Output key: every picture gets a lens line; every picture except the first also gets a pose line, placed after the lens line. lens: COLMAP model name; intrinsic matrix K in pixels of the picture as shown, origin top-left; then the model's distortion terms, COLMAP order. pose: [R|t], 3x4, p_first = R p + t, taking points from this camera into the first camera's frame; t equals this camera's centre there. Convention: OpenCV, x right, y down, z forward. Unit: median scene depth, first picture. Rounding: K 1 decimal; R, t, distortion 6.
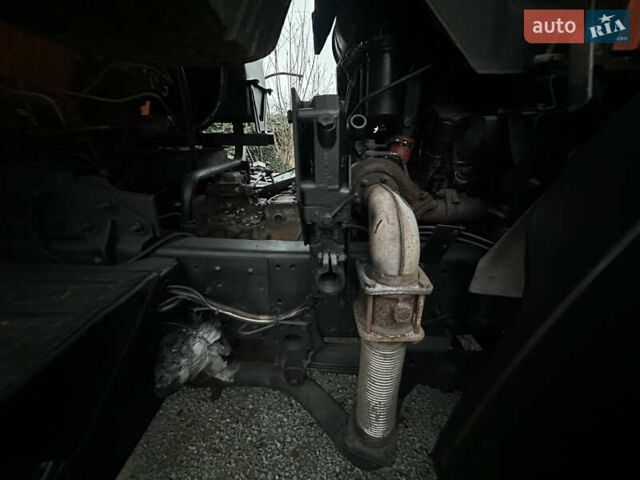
lens RADIAL K [[253.6, 0, 320.0], [0, 253.6, 240.0], [0, 0, 1]] dist [-0.000430, 0.000045]
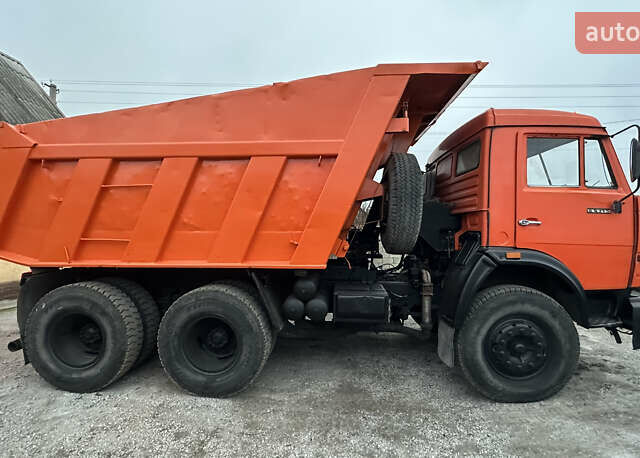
lens RADIAL K [[354.7, 0, 320.0], [0, 354.7, 229.0], [0, 0, 1]] dist [0.001814, 0.000888]
pose [[0.999718, -0.001676, -0.023701, -1.713908], [-0.007239, 0.928605, -0.371000, 1.743367], [0.022631, 0.371067, 0.928330, -6.155218]]
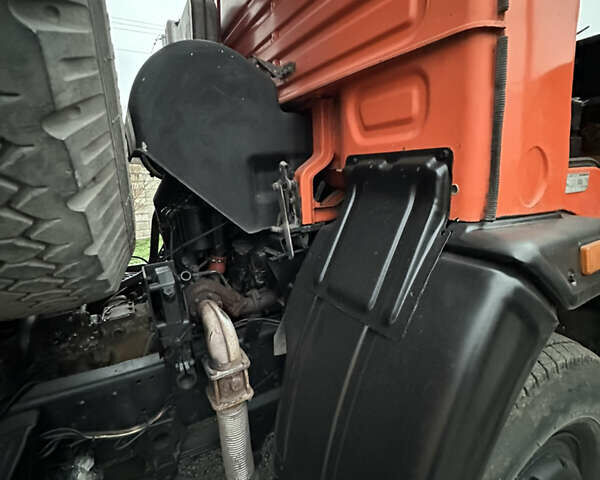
lens RADIAL K [[316.9, 0, 300.0], [0, 316.9, 240.0], [0, 0, 1]] dist [-0.001842, 0.000150]
pose [[0.869562, -0.159965, 0.467197, -0.104638], [0.235269, 0.966007, -0.107137, -0.245428], [-0.434177, 0.203080, 0.877638, -0.965614]]
